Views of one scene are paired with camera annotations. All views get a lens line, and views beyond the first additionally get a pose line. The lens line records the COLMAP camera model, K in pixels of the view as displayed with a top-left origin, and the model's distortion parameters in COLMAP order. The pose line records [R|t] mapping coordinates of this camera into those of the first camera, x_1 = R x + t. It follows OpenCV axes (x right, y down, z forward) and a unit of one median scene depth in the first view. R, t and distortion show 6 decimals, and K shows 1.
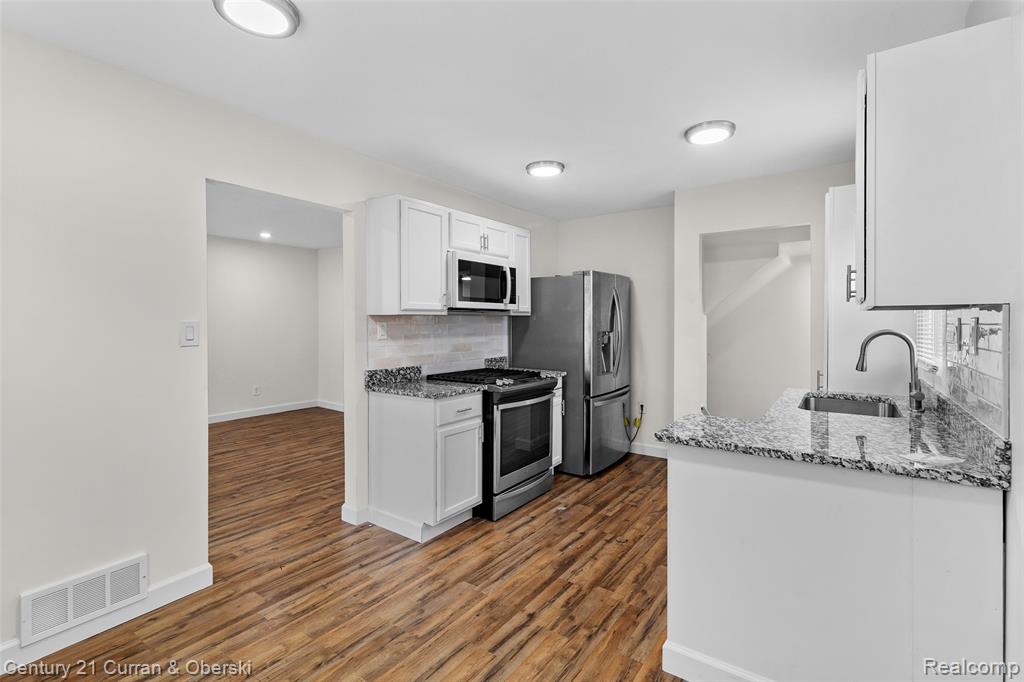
lens RADIAL K [[475.8, 0, 513.6], [0, 475.8, 333.0], [0, 0, 1]] dist [0.001710, -0.000078]
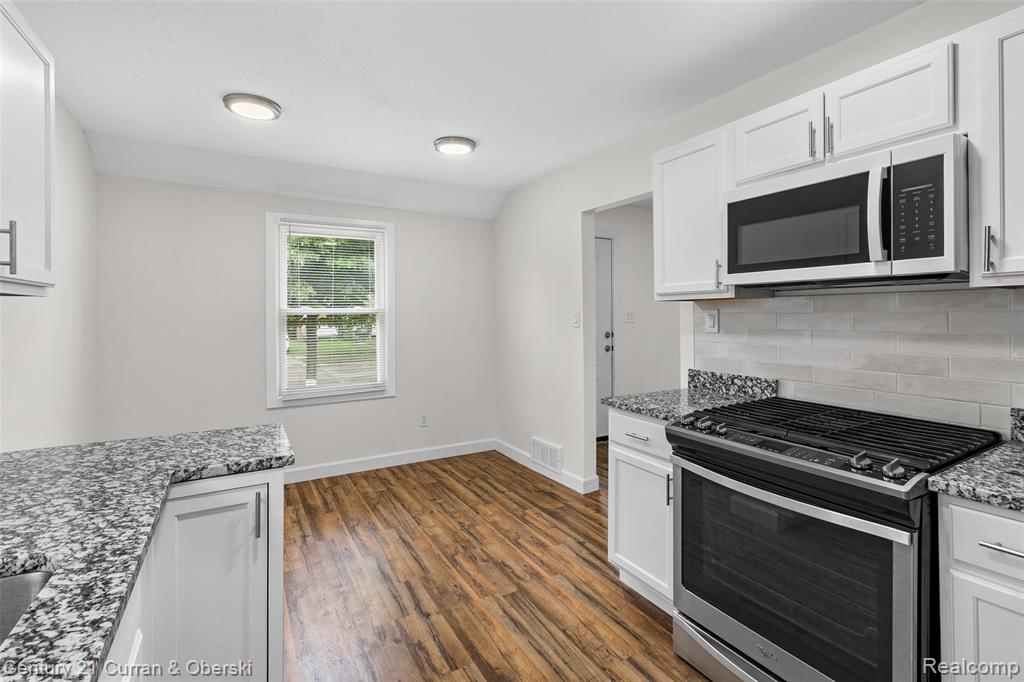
lens RADIAL K [[475.8, 0, 509.7], [0, 475.8, 316.0], [0, 0, 1]] dist [0.001710, -0.000078]
pose [[-0.426126, 0.005001, -0.904650, 0.700109], [-0.019131, 0.999711, 0.014538, -0.022831], [0.904462, 0.023502, -0.425907, 1.302289]]
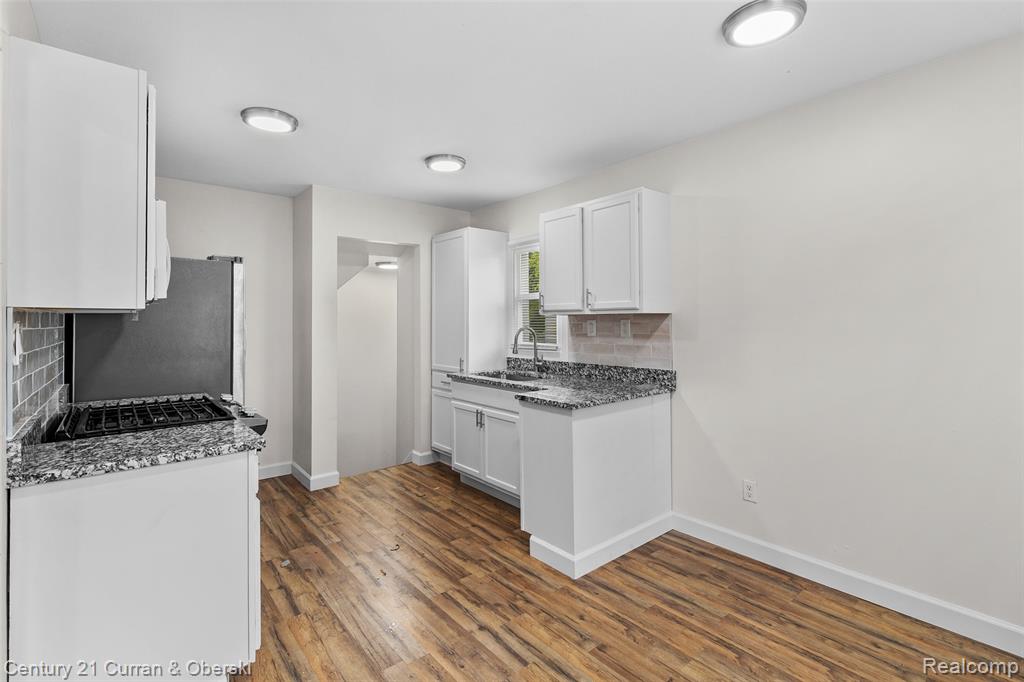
lens RADIAL K [[475.8, 0, 520.6], [0, 475.8, 315.6], [0, 0, 1]] dist [0.001710, -0.000078]
pose [[0.249359, 0.013438, 0.968318, -0.743136], [0.025726, 0.999459, -0.020495, -0.012655], [-0.968069, 0.030022, 0.248878, 0.561600]]
